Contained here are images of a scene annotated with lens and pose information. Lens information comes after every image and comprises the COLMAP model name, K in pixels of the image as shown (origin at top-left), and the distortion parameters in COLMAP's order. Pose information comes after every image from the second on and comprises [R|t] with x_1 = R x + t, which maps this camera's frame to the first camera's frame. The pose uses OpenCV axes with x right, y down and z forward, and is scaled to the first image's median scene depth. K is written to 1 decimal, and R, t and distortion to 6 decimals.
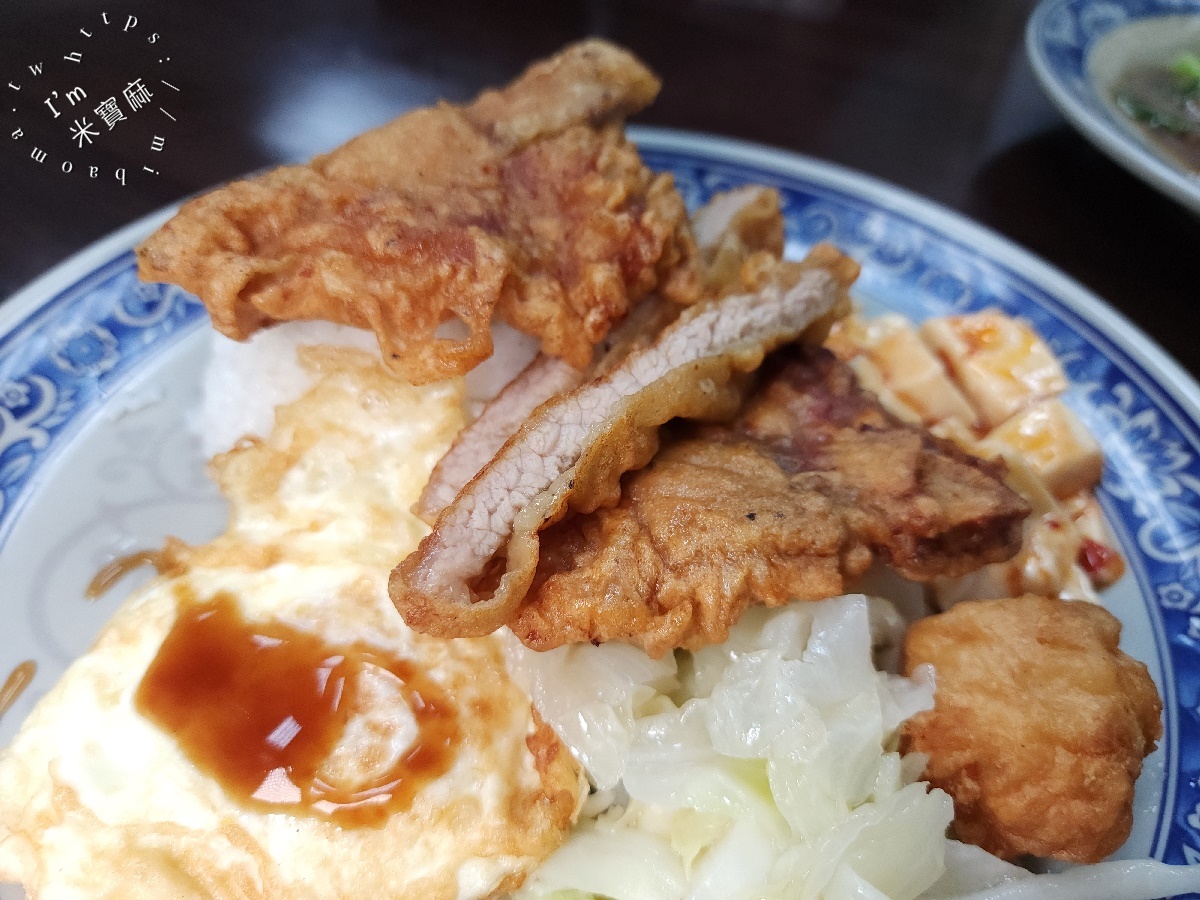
lens RADIAL K [[803.4, 0, 600.0], [0, 803.4, 450.0], [0, 0, 1]] dist [0.000931, 0.000143]
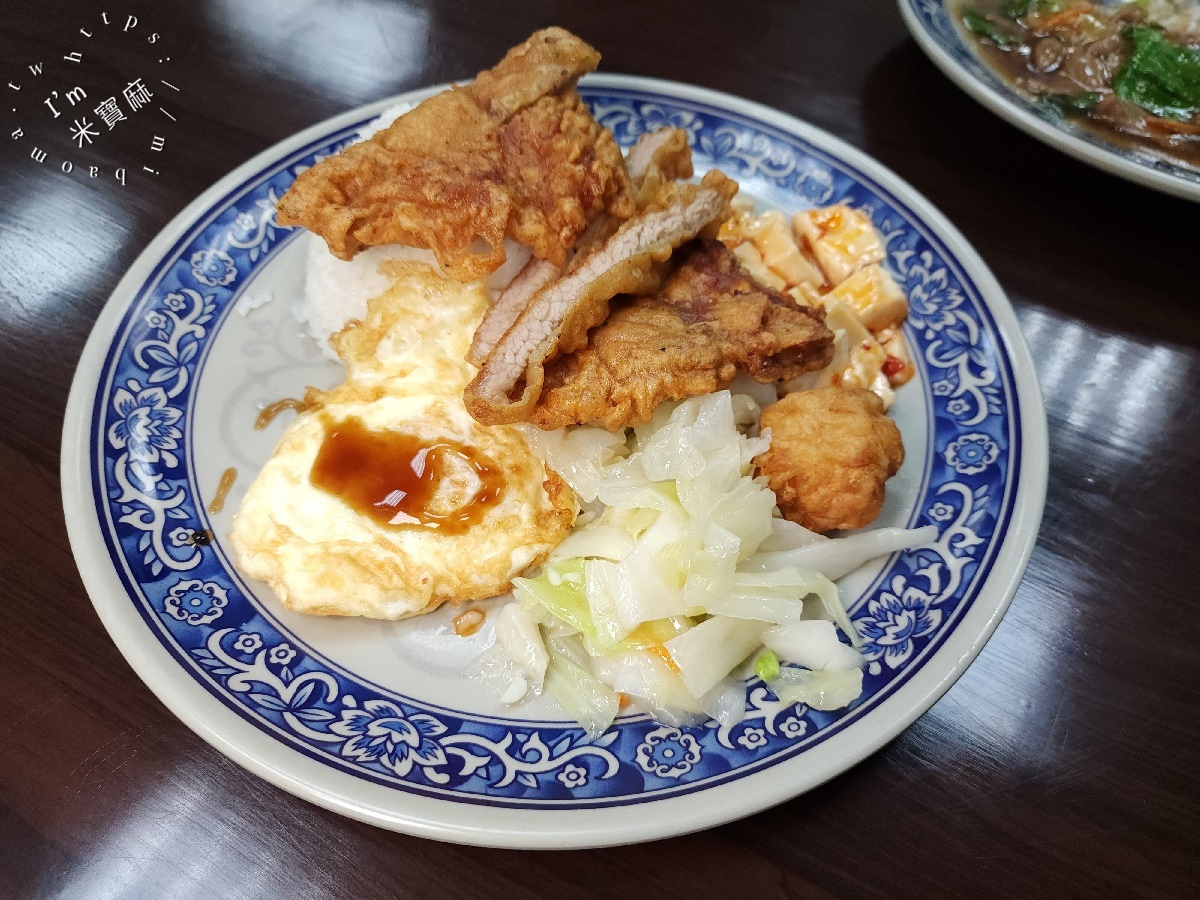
lens RADIAL K [[885.5, 0, 600.0], [0, 885.5, 450.0], [0, 0, 1]] dist [0.130454, -0.449688]
pose [[0.997955, -0.061384, 0.017837, 0.003017], [0.058349, 0.988713, 0.137994, 0.022799], [-0.026106, -0.136671, 0.990272, -0.850420]]
